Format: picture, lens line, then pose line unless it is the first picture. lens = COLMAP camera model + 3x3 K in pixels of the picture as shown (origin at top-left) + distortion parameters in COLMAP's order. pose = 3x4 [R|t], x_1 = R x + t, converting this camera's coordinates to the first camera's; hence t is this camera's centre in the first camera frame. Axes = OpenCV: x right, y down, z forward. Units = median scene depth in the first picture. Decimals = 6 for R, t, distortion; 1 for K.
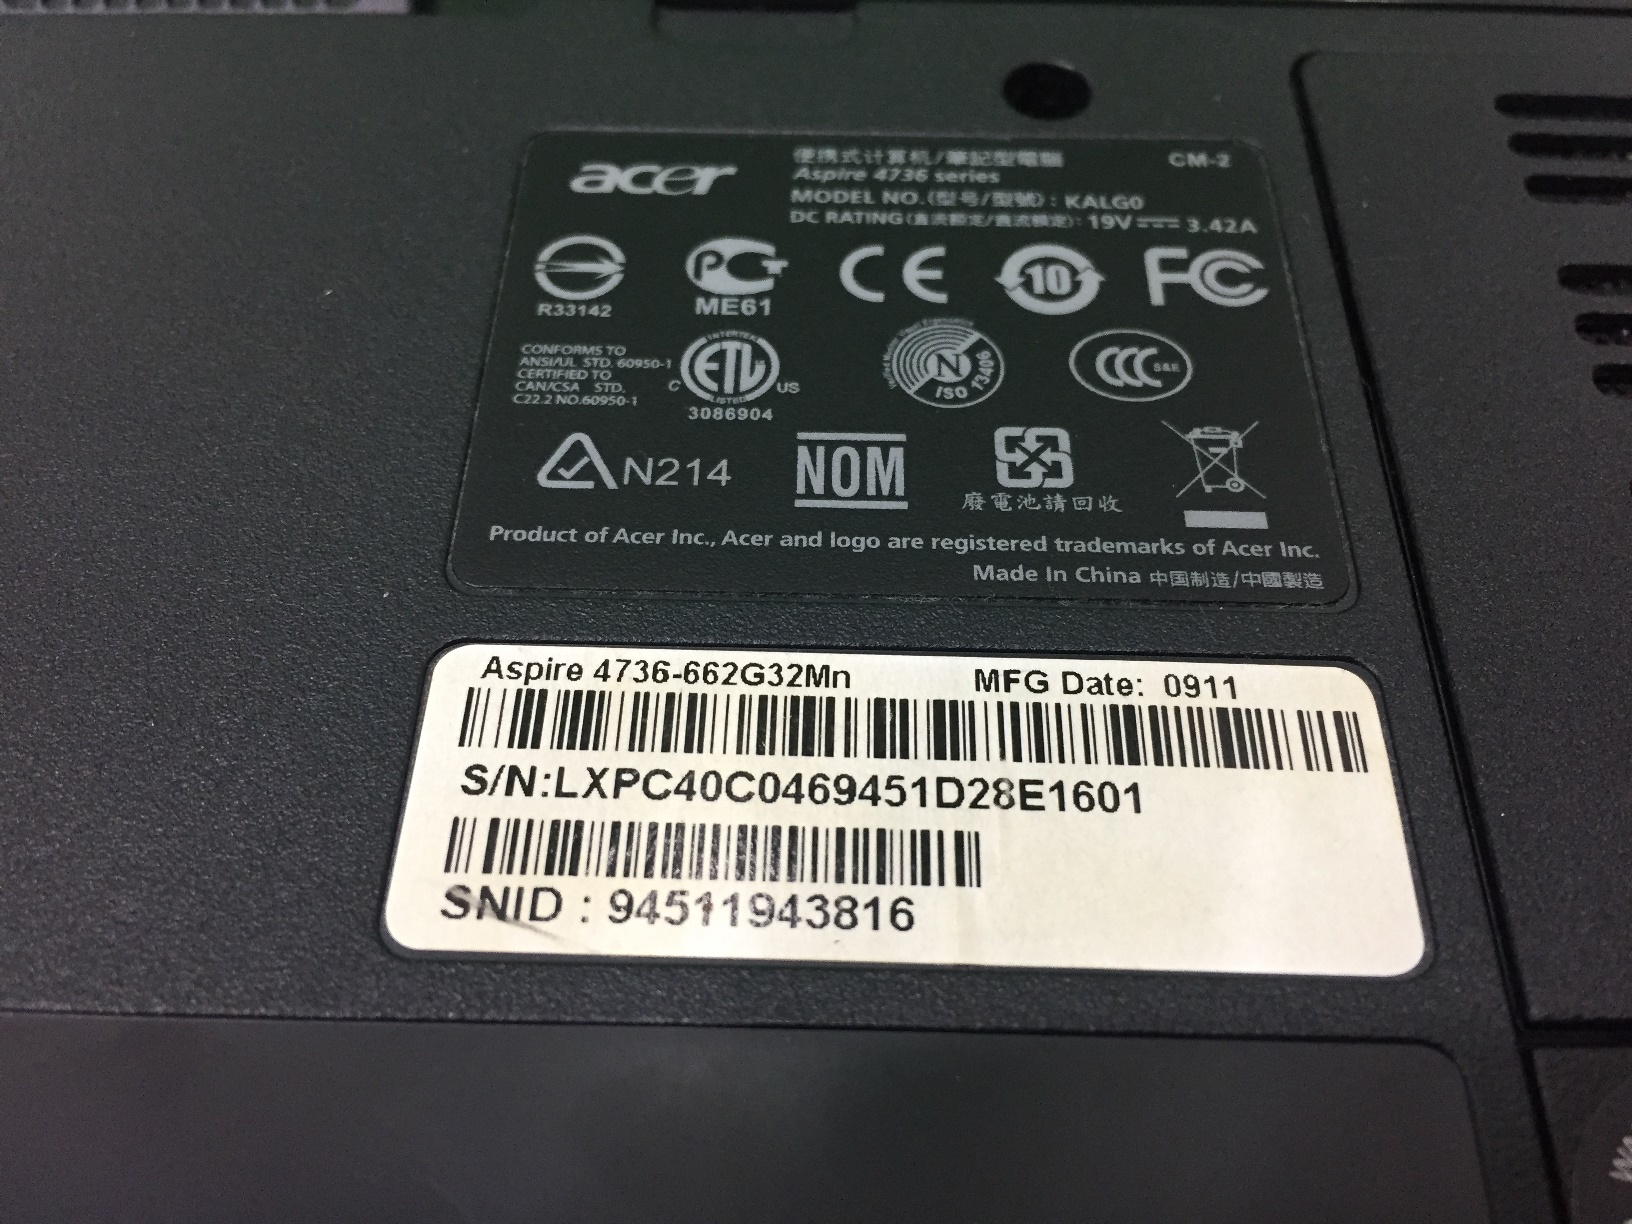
lens RADIAL K [[1428.2, 0, 816.0], [0, 1428.2, 612.0], [0, 0, 1]] dist [0.081192, -0.142659]
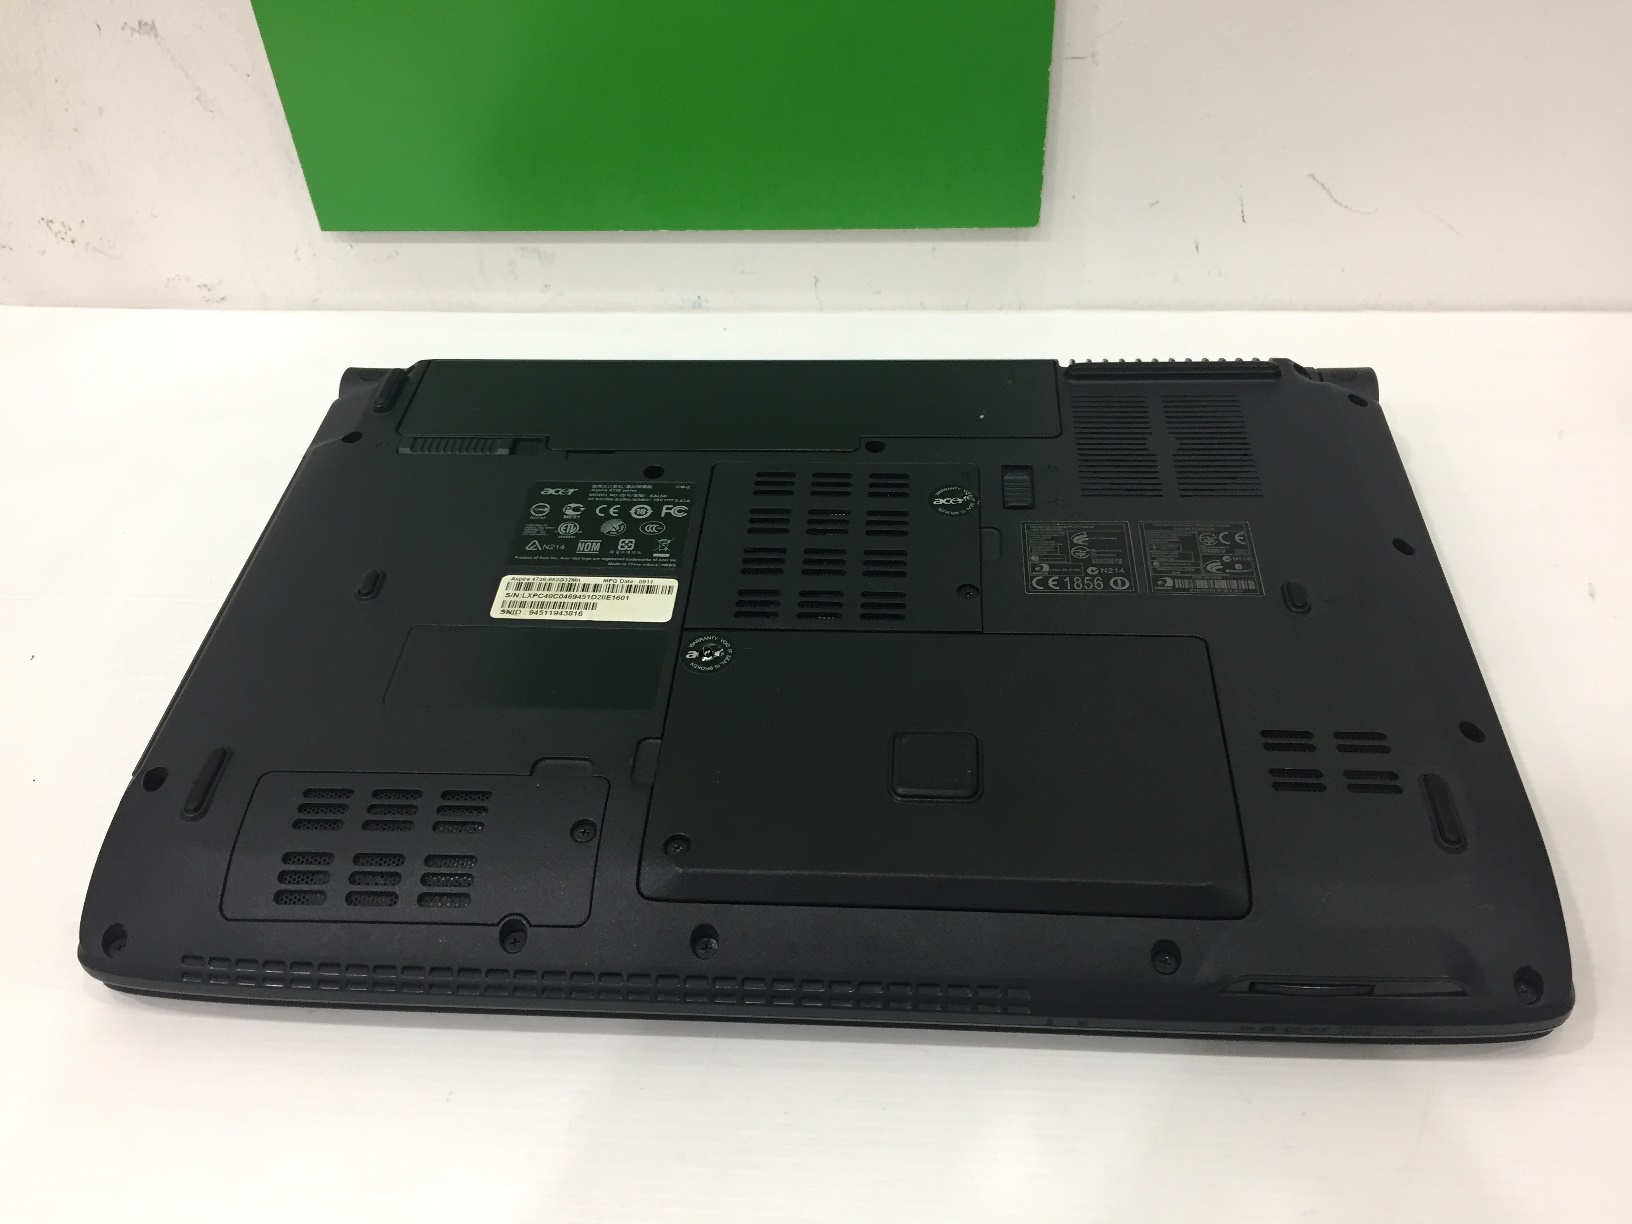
lens RADIAL K [[1428.2, 0, 816.0], [0, 1428.2, 612.0], [0, 0, 1]] dist [0.081192, -0.142659]
pose [[0.997195, 0.000090, -0.074843, 1.171013], [-0.017087, 0.973863, -0.226495, 1.220171], [0.072866, 0.227138, 0.971133, -3.666649]]
